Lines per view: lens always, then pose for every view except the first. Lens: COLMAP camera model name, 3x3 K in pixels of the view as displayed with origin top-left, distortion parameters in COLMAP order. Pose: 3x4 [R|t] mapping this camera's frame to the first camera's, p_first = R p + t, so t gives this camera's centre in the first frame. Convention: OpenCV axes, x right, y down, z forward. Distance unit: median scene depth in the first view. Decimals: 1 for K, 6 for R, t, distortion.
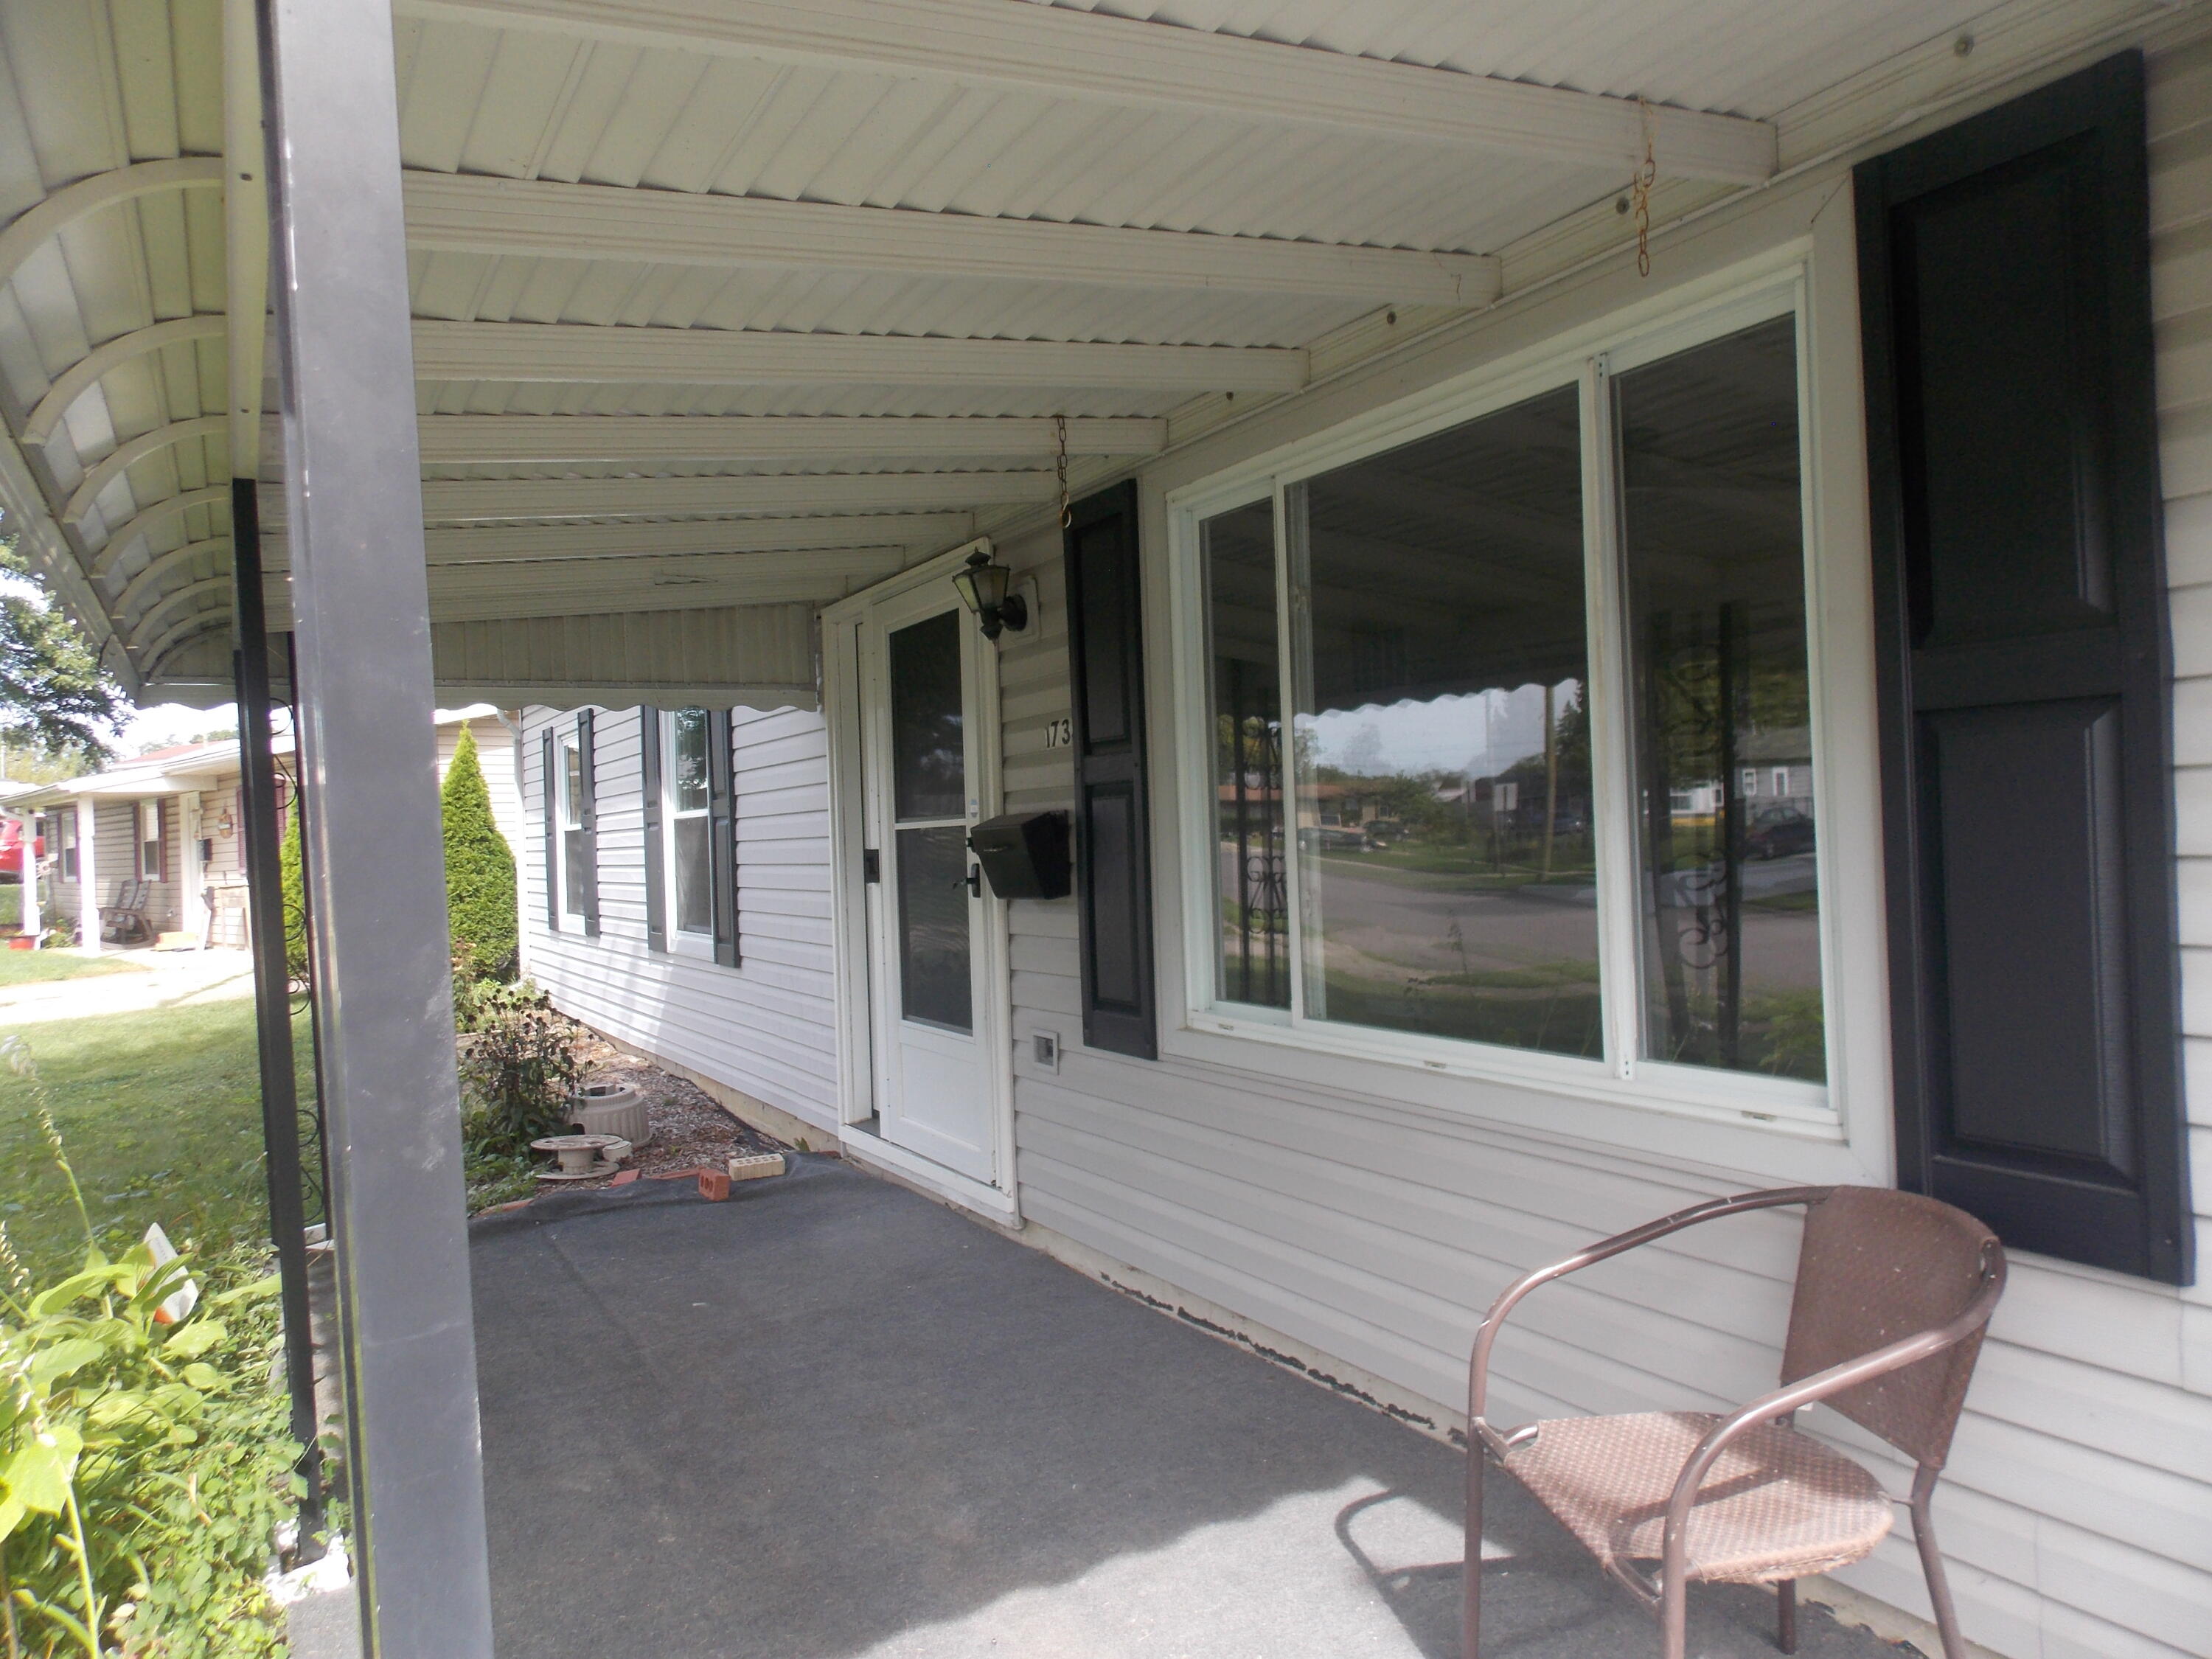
lens RADIAL K [[1467.4, 0, 1105.8], [0, 1467.4, 822.9], [0, 0, 1]] dist [-0.000986, 0.000058]
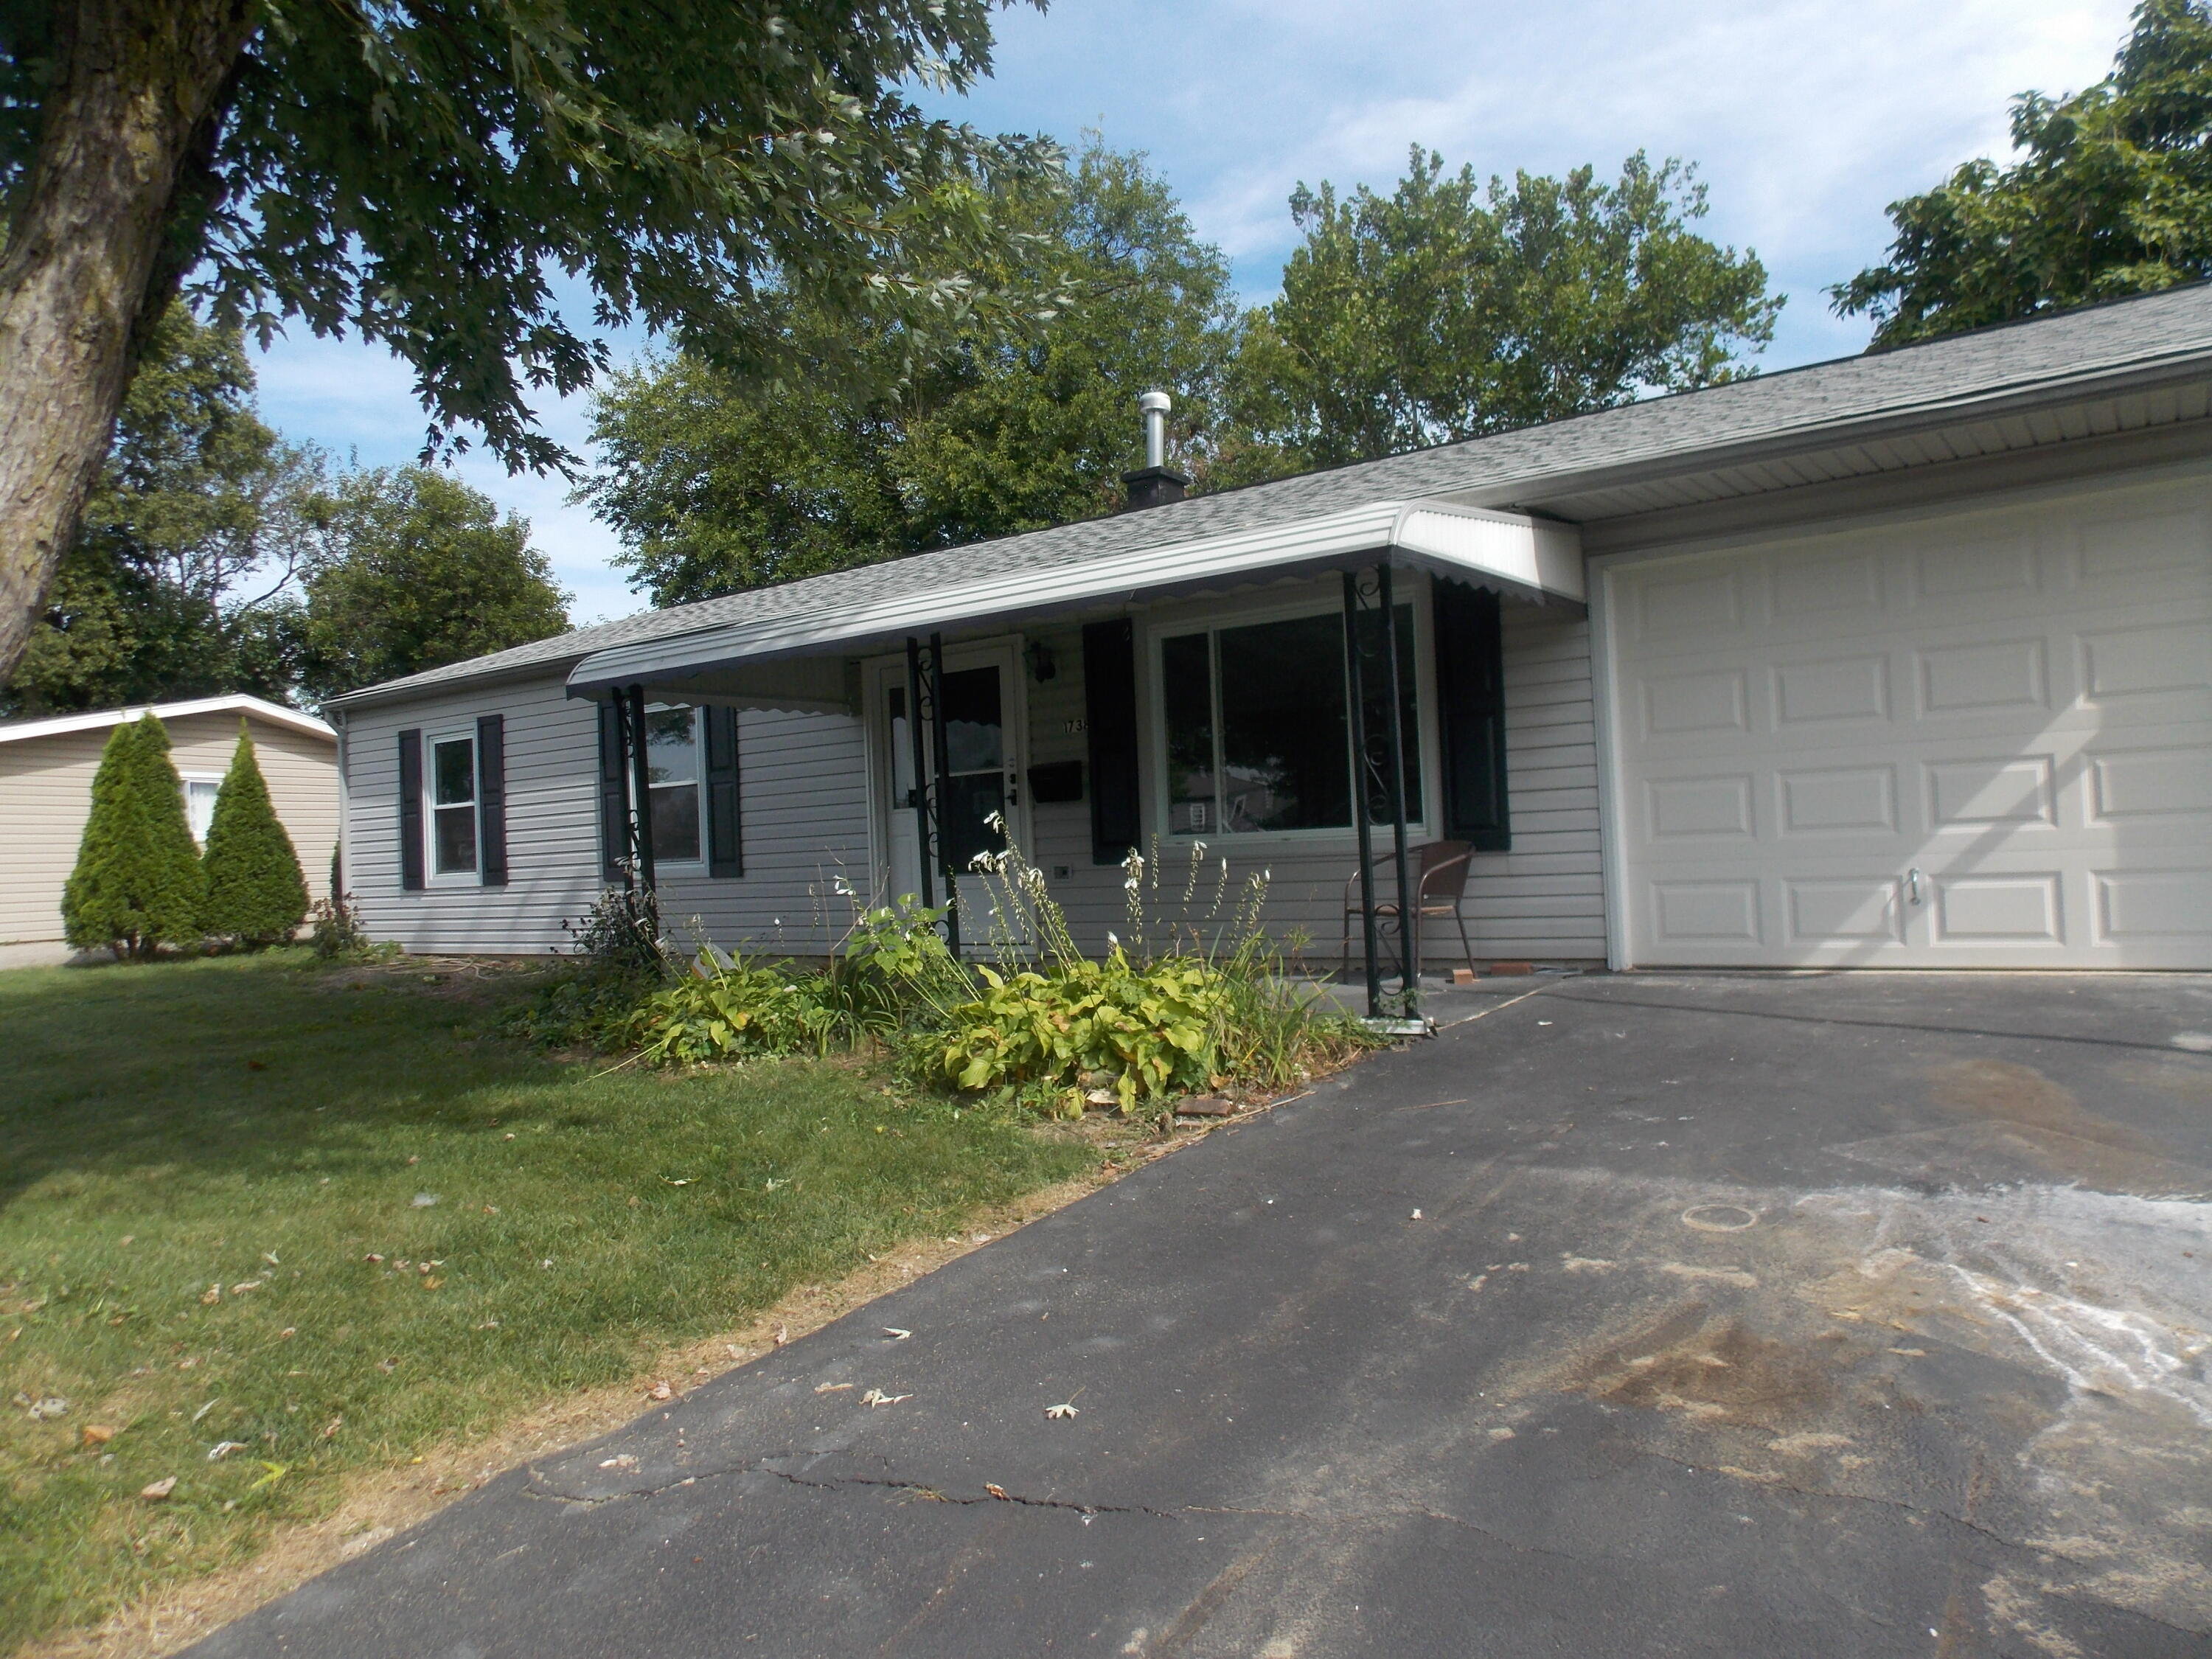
lens RADIAL K [[1467.4, 0, 1105.8], [0, 1467.4, 822.9], [0, 0, 1]] dist [-0.000986, 0.000058]
pose [[0.922323, 0.006876, 0.386359, -0.683552], [0.004958, 0.999549, -0.029625, 0.122883], [-0.386388, 0.029239, 0.921873, -0.848261]]
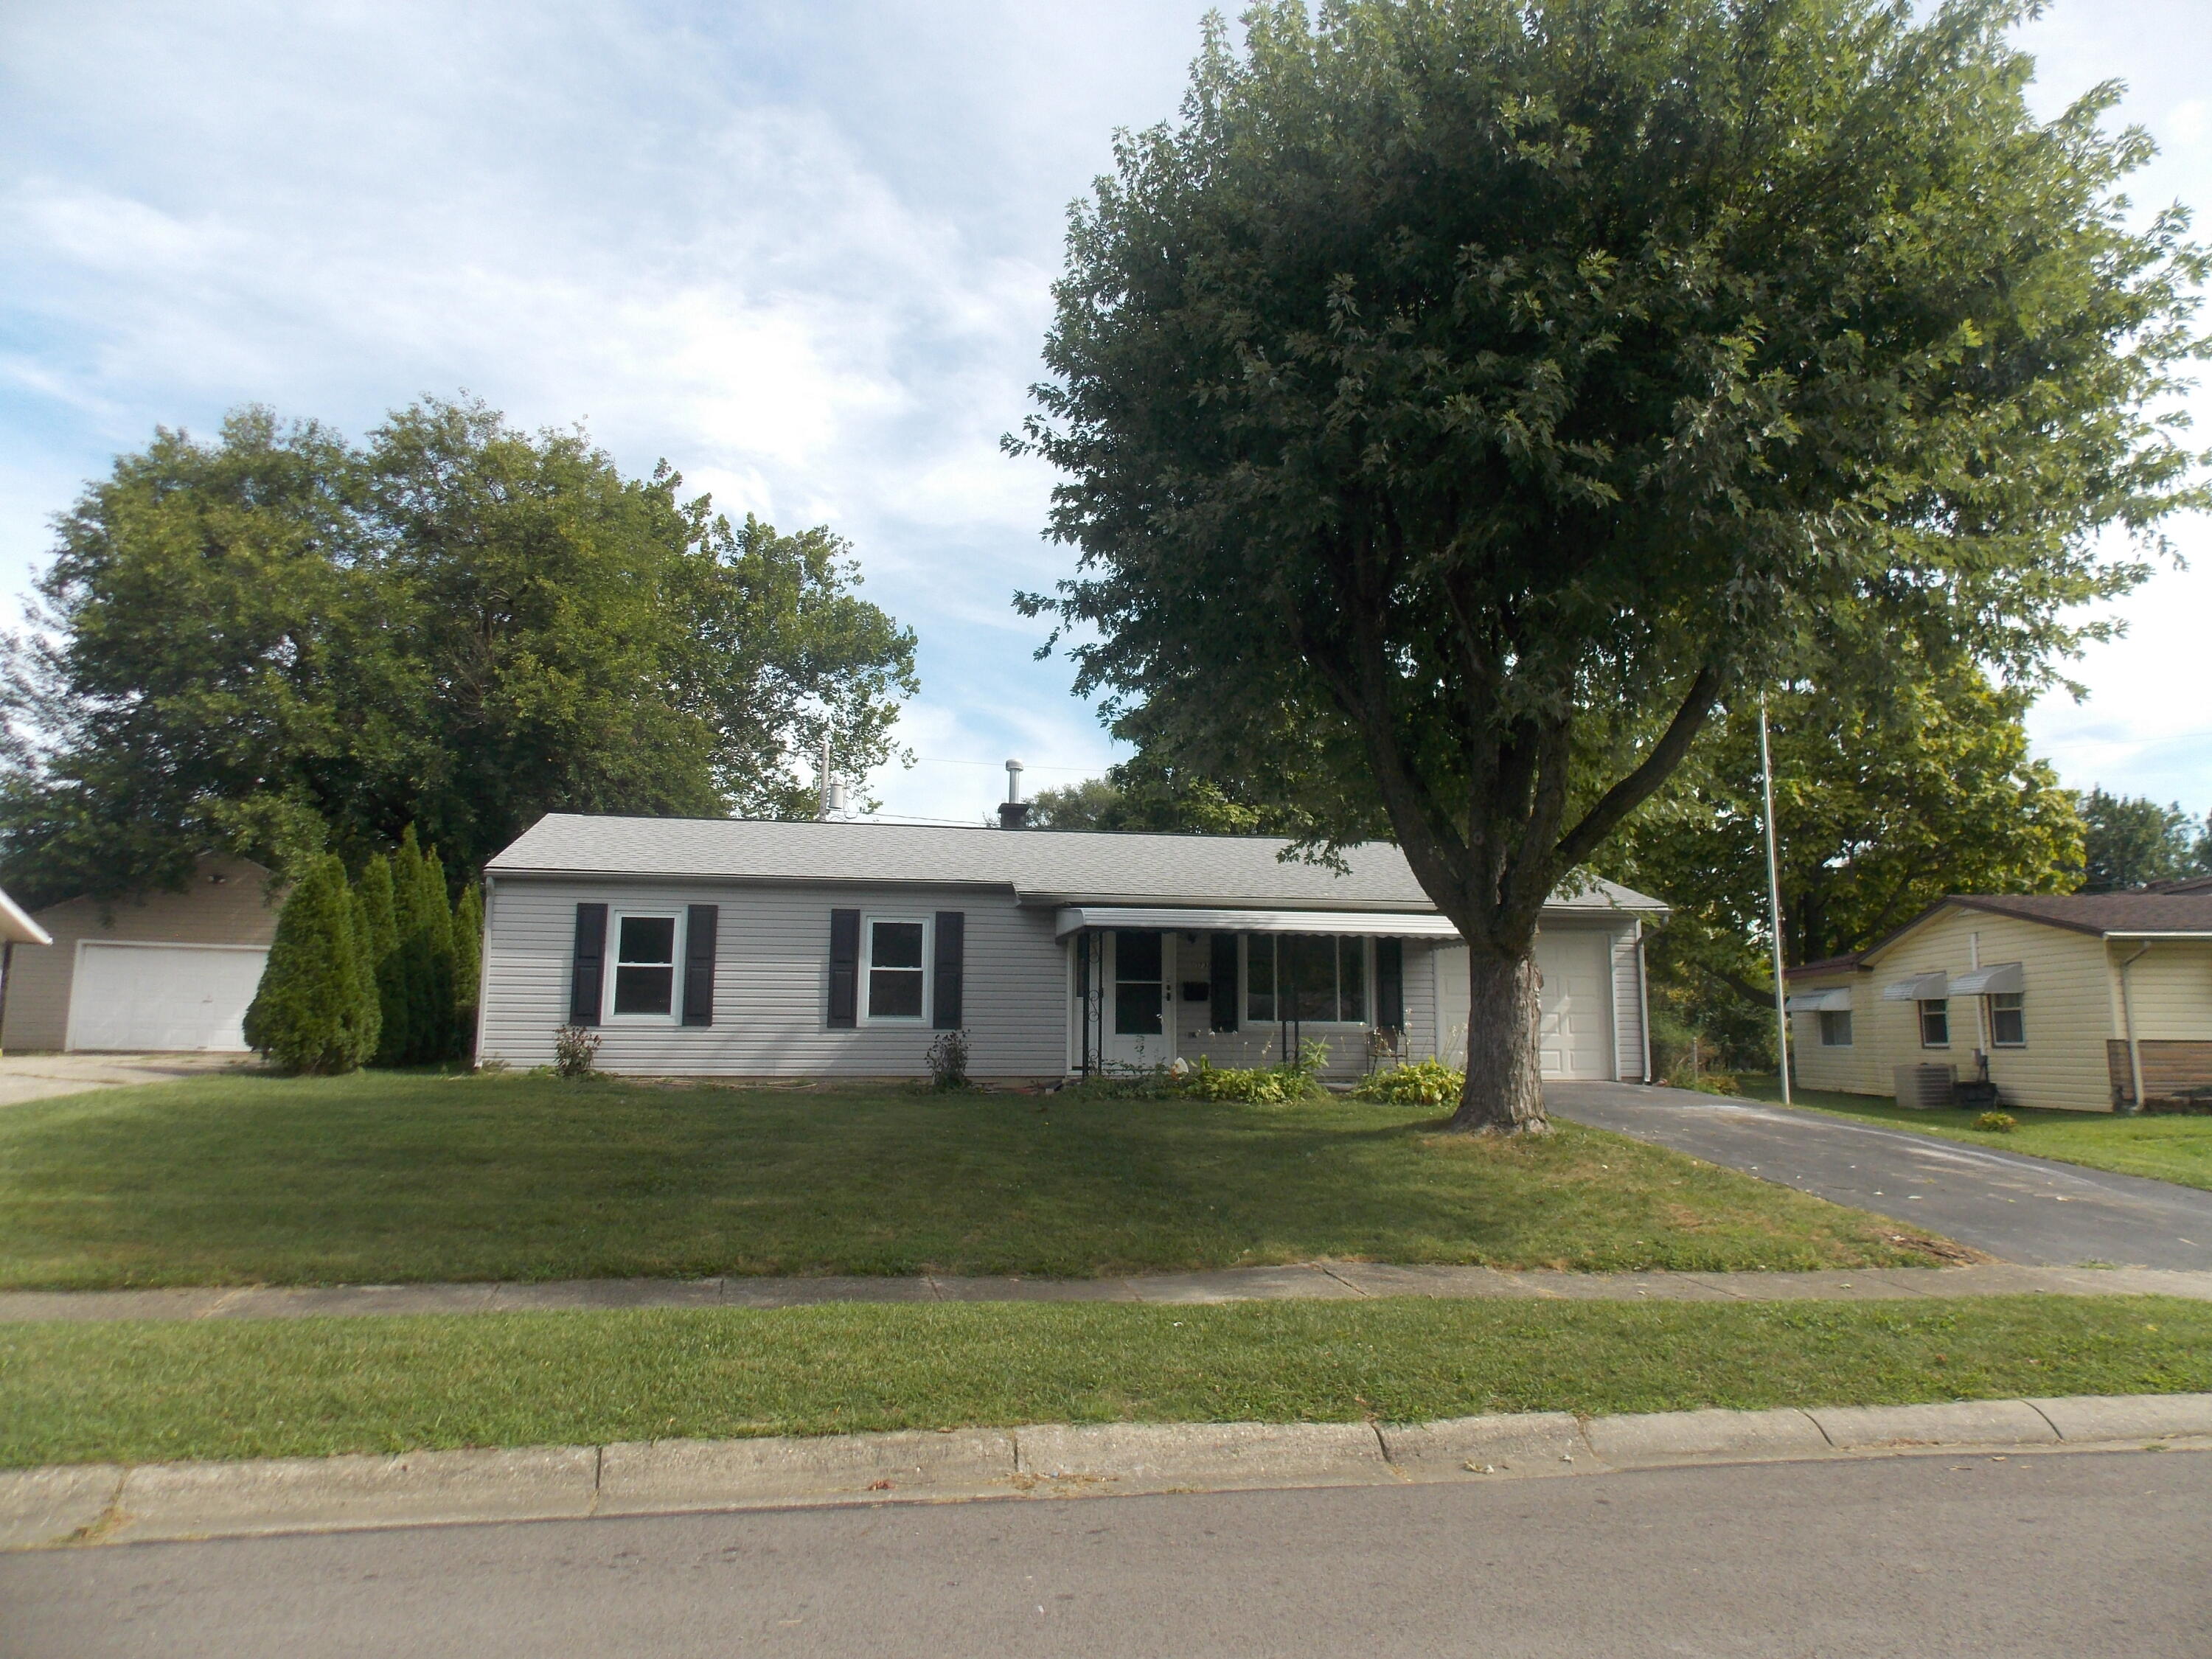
lens RADIAL K [[1467.4, 0, 1105.8], [0, 1467.4, 822.9], [0, 0, 1]] dist [-0.000986, 0.000058]
pose [[0.352240, 0.182620, 0.917920, -3.649160], [-0.026498, 0.982331, -0.185267, 0.297932], [-0.935534, 0.040935, 0.350856, -0.296549]]
